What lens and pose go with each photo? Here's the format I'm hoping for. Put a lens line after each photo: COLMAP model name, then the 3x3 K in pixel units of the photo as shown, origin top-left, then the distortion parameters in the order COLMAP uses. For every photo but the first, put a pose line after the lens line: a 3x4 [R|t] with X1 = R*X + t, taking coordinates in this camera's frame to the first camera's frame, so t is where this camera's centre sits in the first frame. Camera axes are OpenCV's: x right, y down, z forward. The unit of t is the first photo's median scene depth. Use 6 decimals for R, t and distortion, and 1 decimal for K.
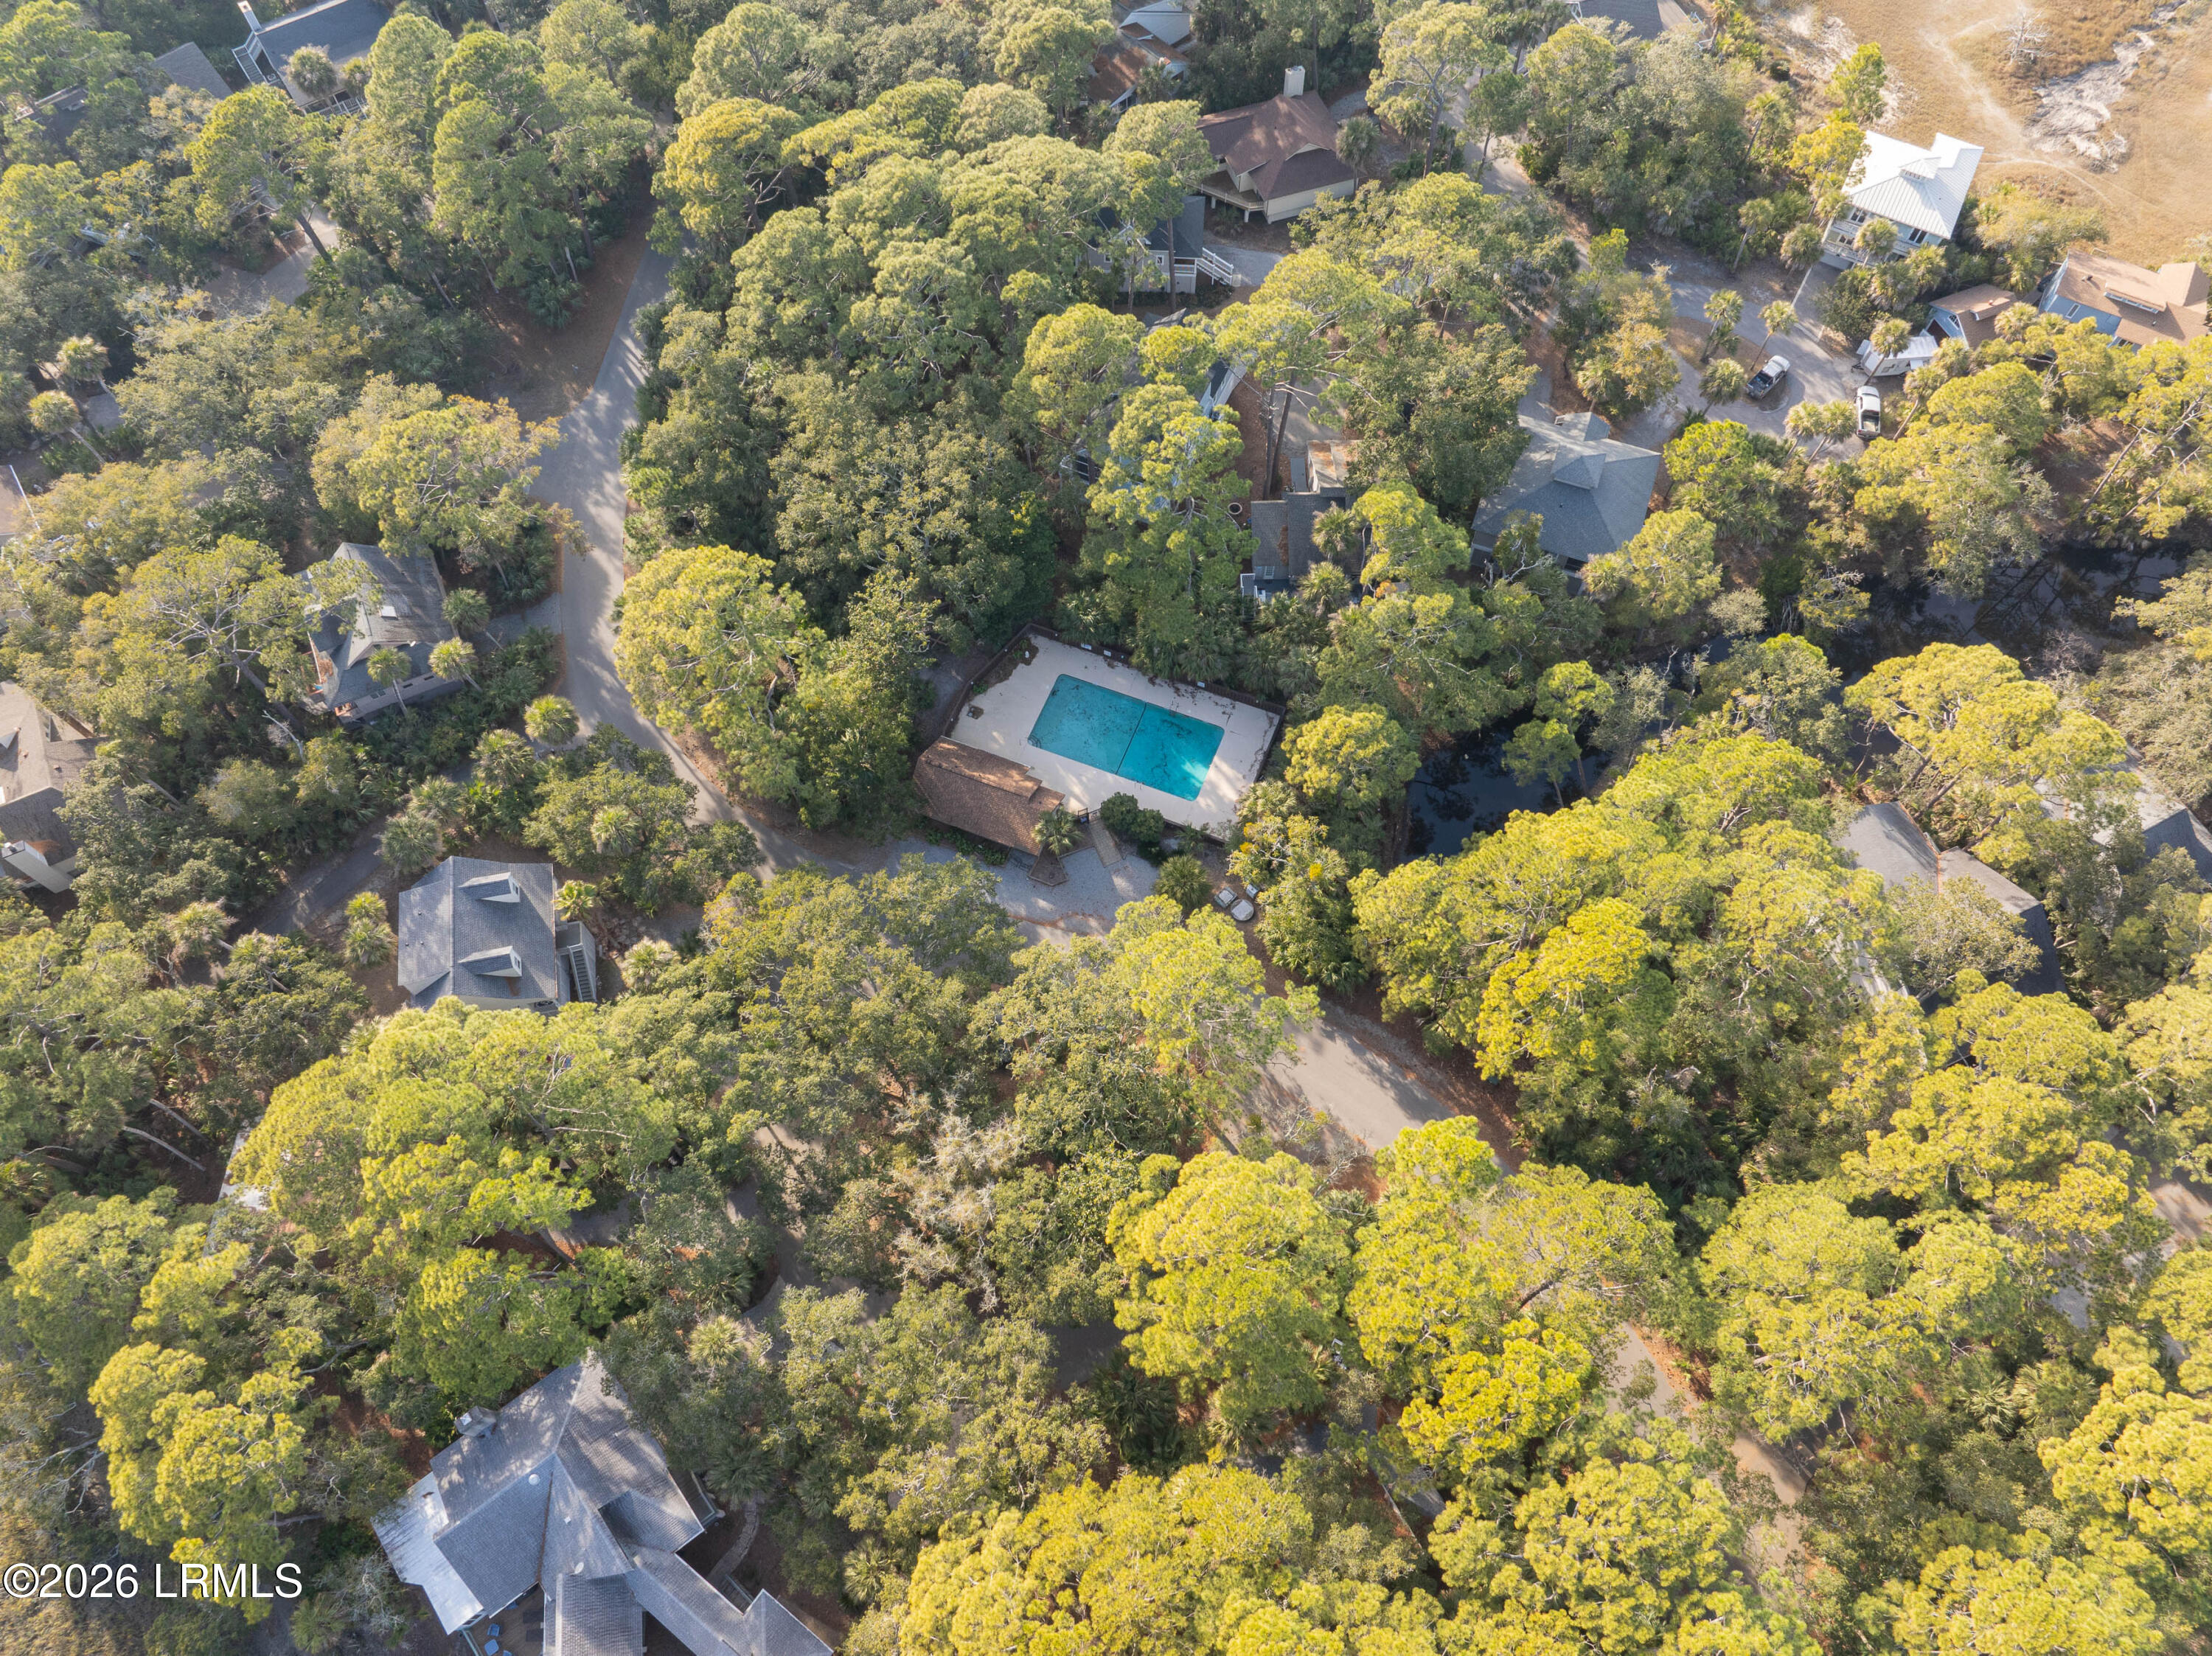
lens RADIAL K [[1522.0, 0, 1142.6], [0, 1522.0, 828.9], [0, 0, 1]] dist [-0.018804, -0.006990]
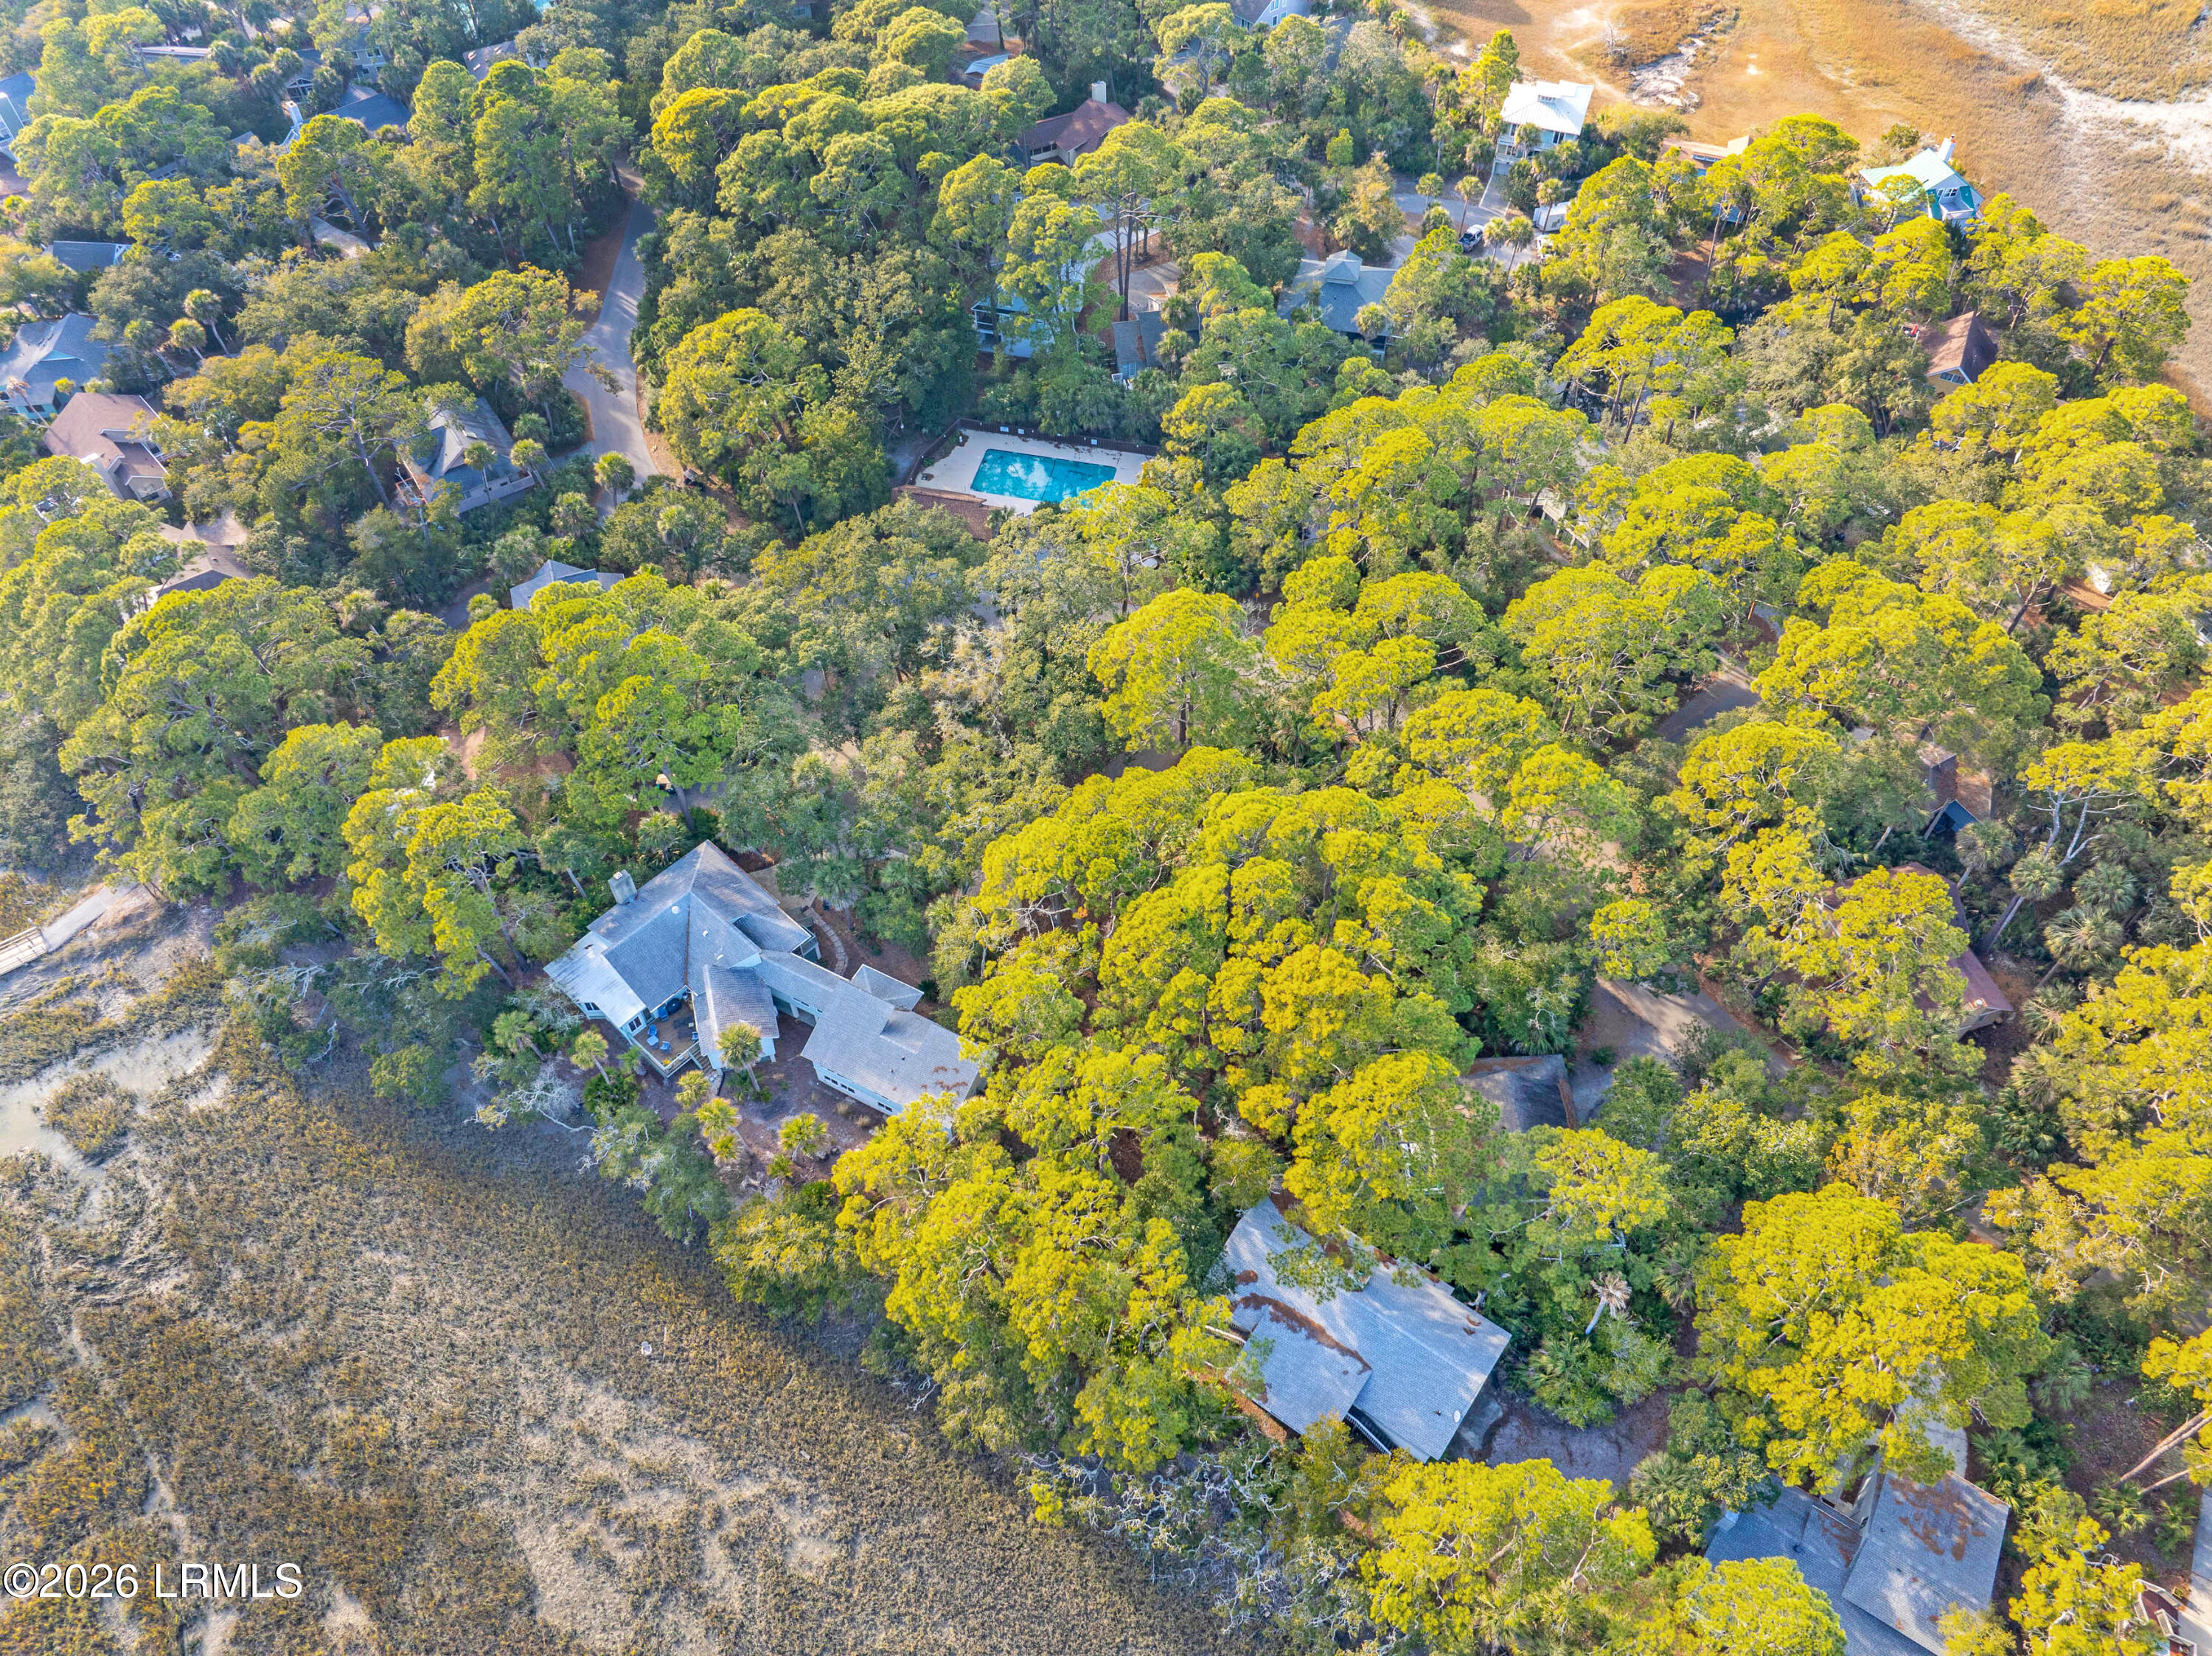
lens RADIAL K [[1522.0, 0, 1142.6], [0, 1522.0, 828.9], [0, 0, 1]] dist [-0.018804, -0.006990]
pose [[0.987074, -0.125358, 0.099854, -0.100517], [0.142775, 0.970845, -0.192548, 0.524026], [-0.072805, 0.204315, 0.976194, -0.247326]]
